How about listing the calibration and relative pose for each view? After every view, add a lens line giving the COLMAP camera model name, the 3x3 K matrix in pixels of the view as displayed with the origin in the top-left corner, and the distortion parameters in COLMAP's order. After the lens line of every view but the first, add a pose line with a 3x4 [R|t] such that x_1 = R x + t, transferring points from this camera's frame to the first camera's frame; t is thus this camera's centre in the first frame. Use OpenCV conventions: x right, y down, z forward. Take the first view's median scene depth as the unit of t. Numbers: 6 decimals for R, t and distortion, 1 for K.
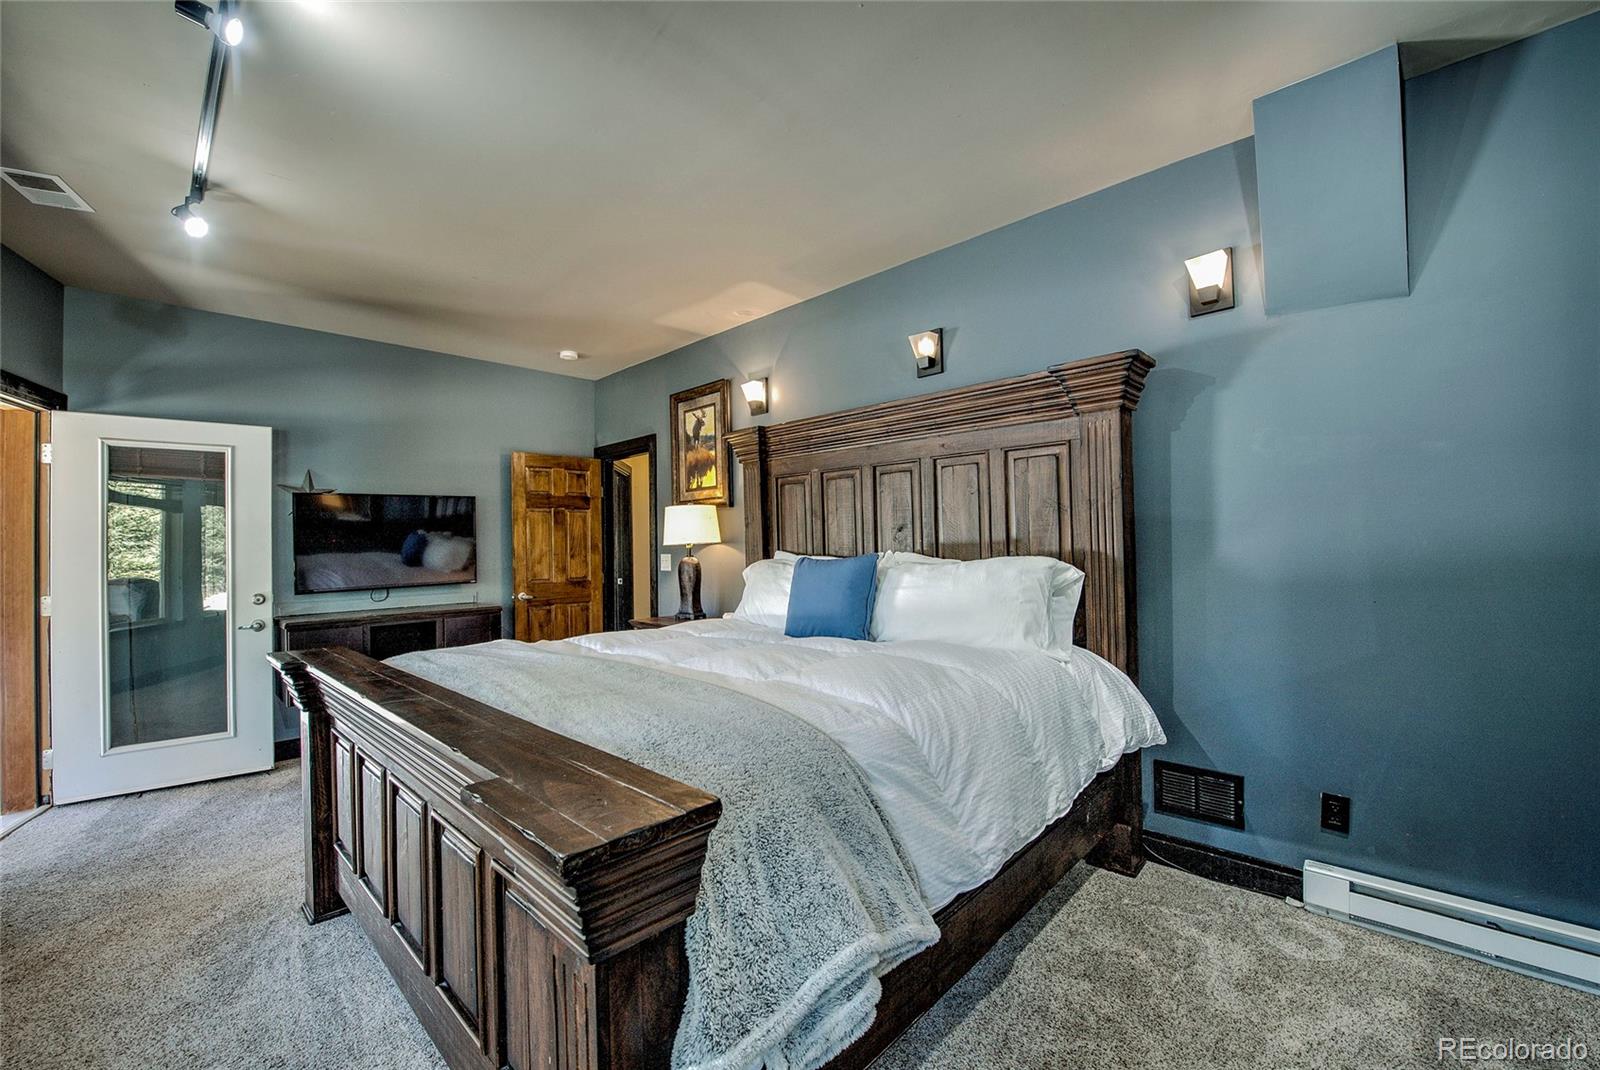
lens RADIAL K [[648.1, 0, 790.3], [0, 648.1, 541.6], [0, 0, 1]] dist [-0.018516, -0.000207]
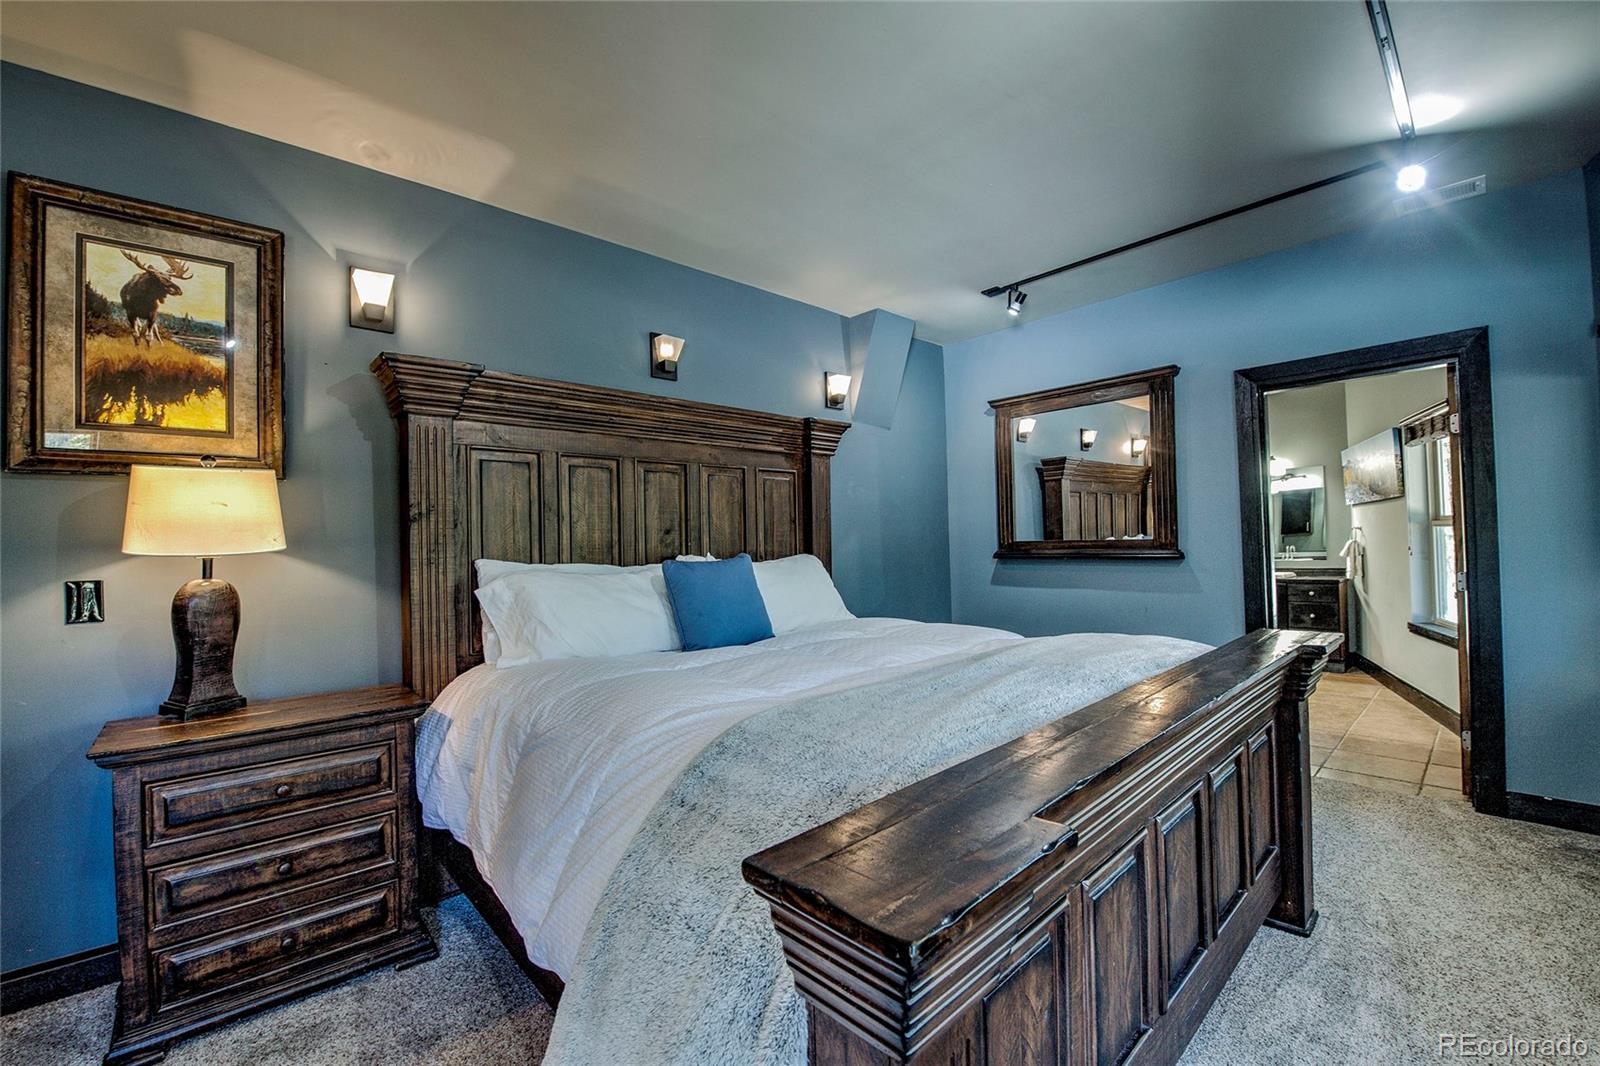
lens RADIAL K [[648.1, 0, 790.3], [0, 648.1, 539.6], [0, 0, 1]] dist [-0.018516, -0.000207]
pose [[0.065952, 0.020939, 0.997603, -0.577098], [0.016092, 0.999627, -0.022045, 0.012629], [-0.997693, 0.017508, 0.065591, 0.560393]]
